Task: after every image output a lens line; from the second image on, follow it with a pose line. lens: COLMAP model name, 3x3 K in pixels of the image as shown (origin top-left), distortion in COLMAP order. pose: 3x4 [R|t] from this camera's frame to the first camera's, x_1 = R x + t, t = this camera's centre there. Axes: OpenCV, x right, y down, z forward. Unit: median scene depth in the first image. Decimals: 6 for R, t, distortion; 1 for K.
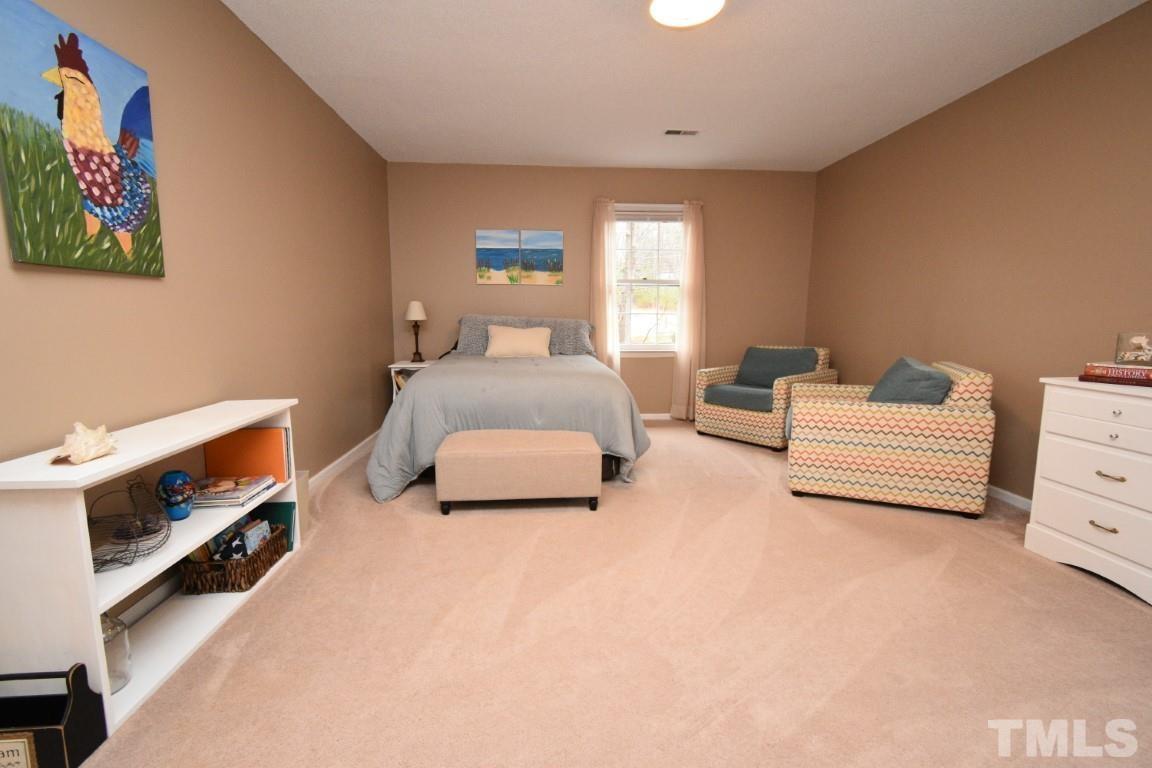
lens RADIAL K [[508.4, 0, 576.7], [0, 508.4, 382.6], [0, 0, 1]] dist [0.012807, -0.005854]
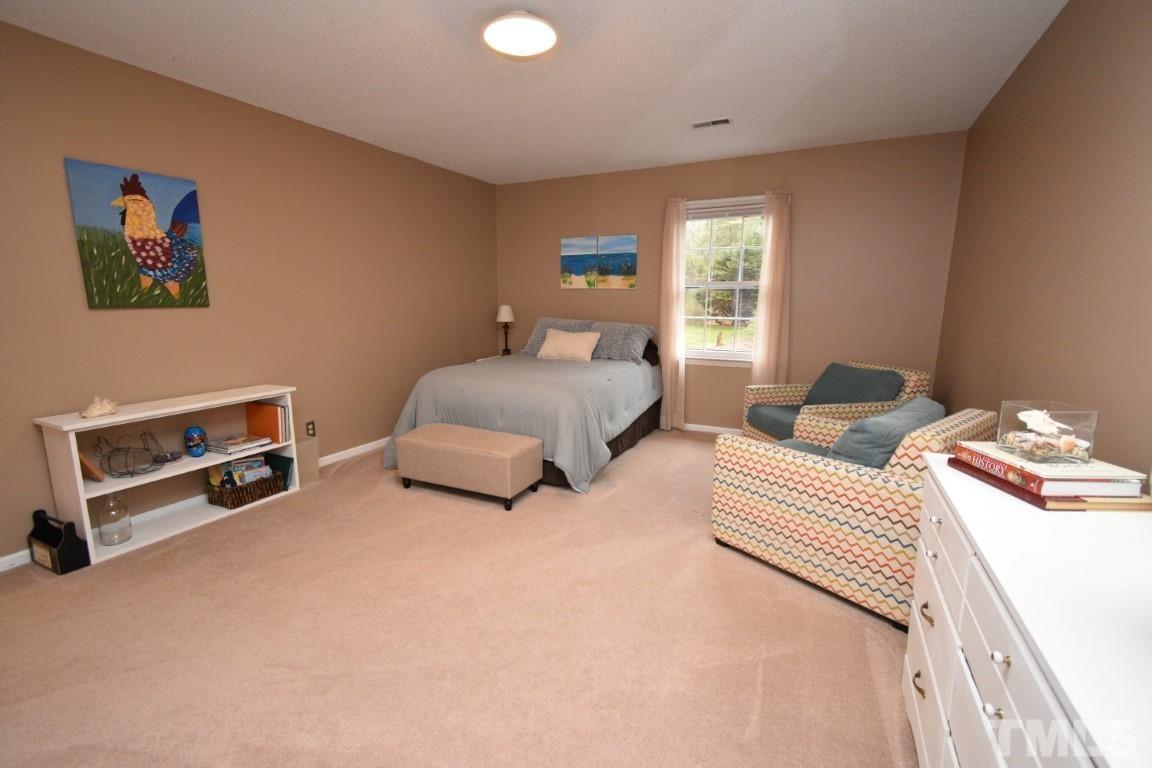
lens RADIAL K [[508.4, 0, 574.8], [0, 508.4, 381.5], [0, 0, 1]] dist [0.012807, -0.005854]
pose [[0.858058, 0.083165, -0.506774, 1.000098], [-0.068778, 0.996520, 0.047083, -0.124171], [0.508926, -0.005545, 0.860792, 0.197389]]
